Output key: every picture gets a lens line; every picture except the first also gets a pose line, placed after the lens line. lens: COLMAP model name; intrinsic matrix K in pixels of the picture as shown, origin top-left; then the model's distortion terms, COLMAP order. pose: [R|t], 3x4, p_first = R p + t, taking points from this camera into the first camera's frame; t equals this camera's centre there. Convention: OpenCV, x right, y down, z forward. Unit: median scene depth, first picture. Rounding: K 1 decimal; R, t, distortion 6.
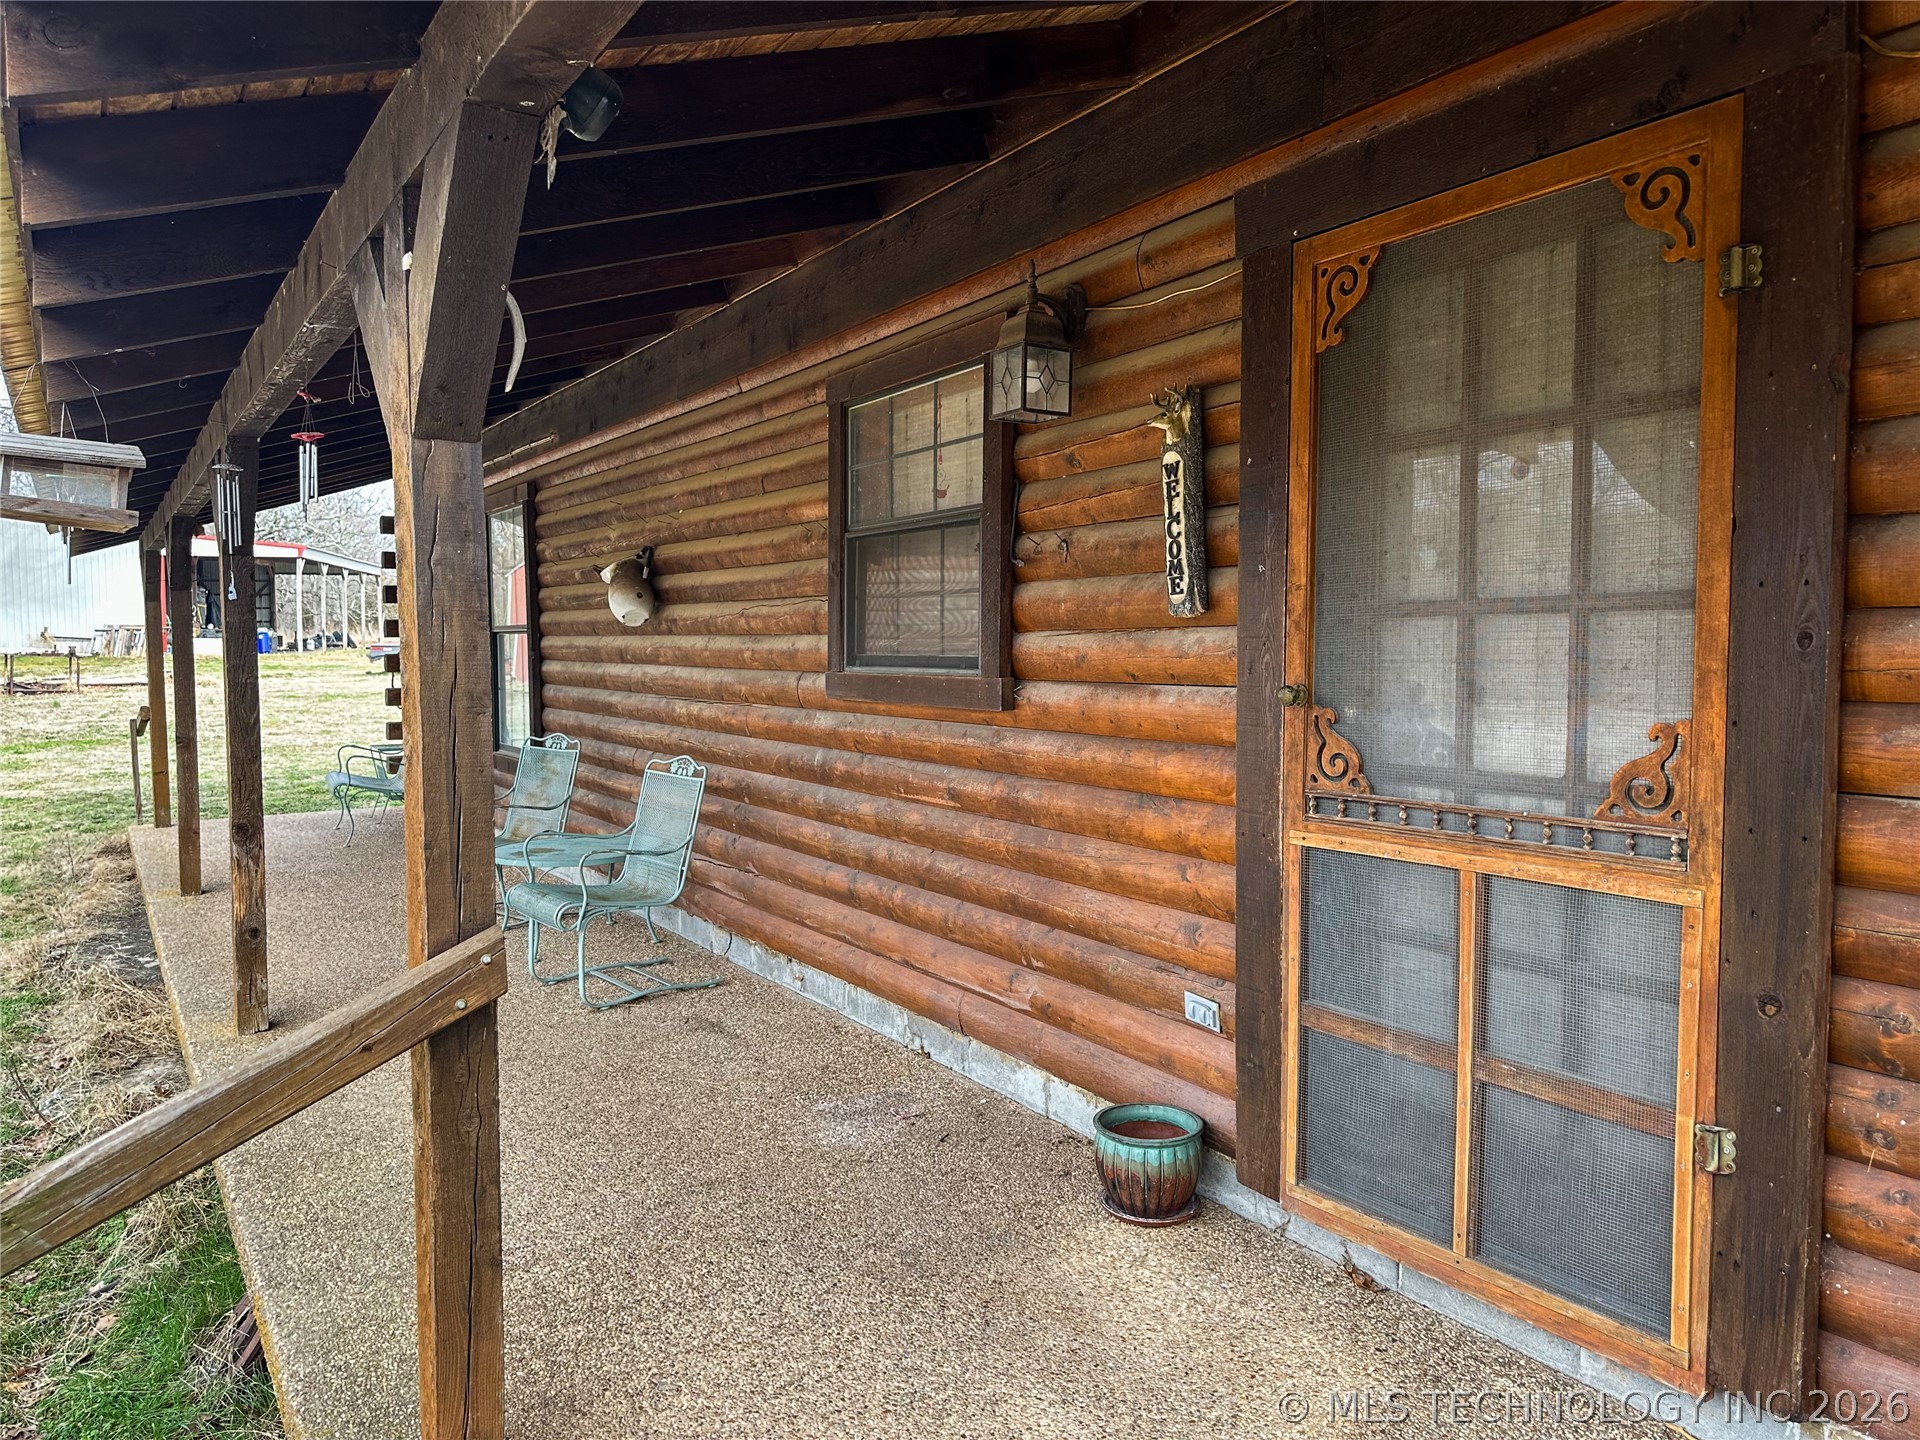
lens RADIAL K [[1331.6, 0, 960.0], [0, 1331.6, 720.0], [0, 0, 1]] dist [0.147167, -0.225381]
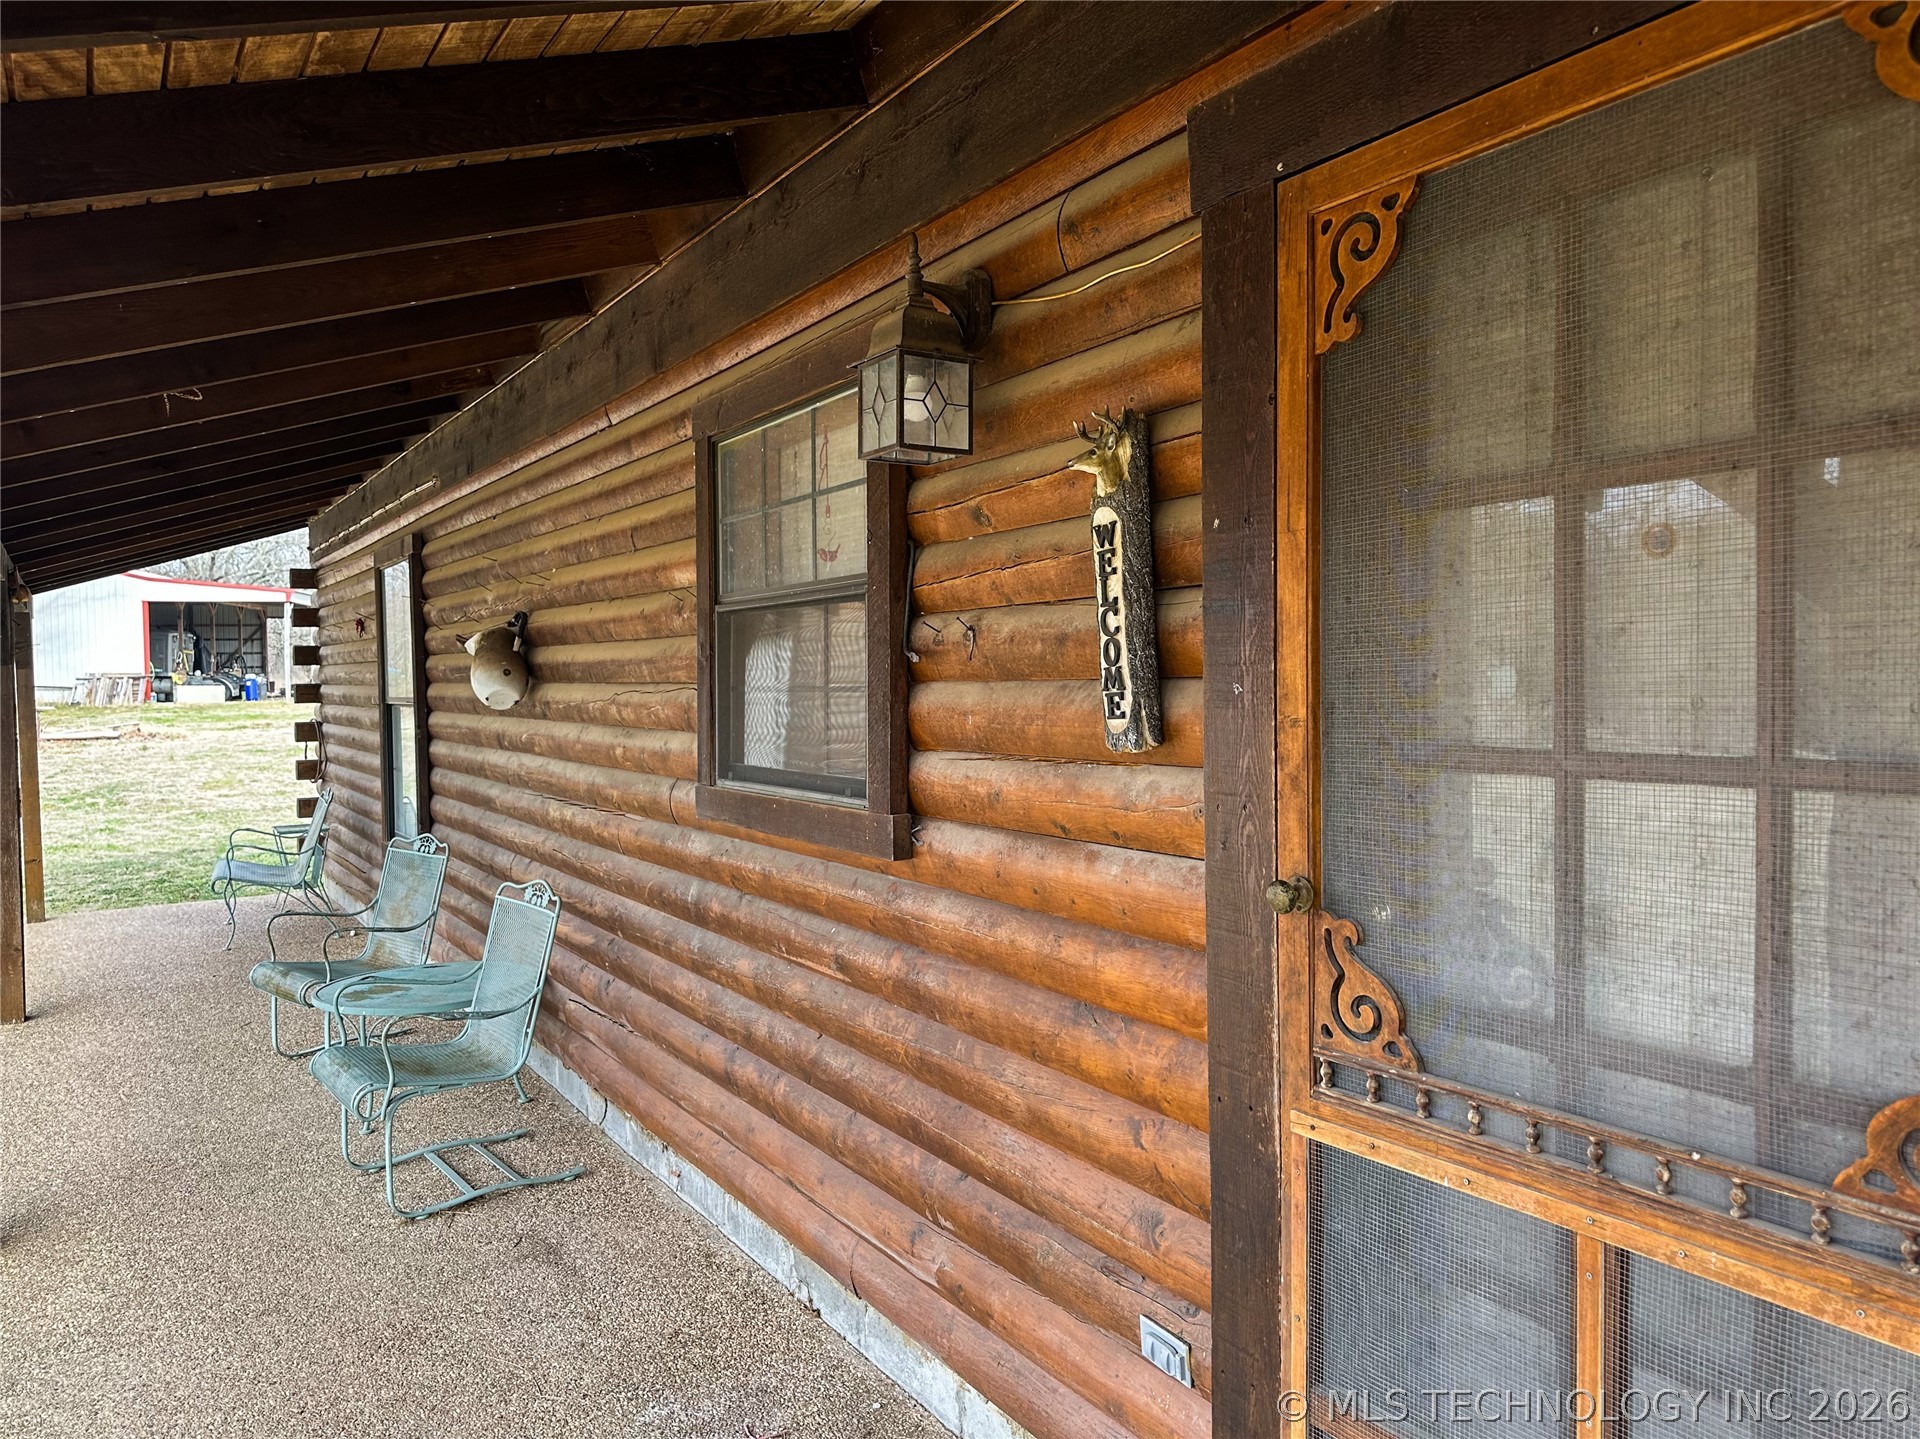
lens RADIAL K [[1342.3, 0, 972.8], [0, 1342.3, 719.8], [0, 0, 1]] dist [0.132987, -0.188050]
pose [[0.999943, -0.009598, -0.004607, 0.084677], [0.009480, 0.999643, -0.024987, -0.070082], [0.004845, 0.024942, 0.999677, 0.298362]]
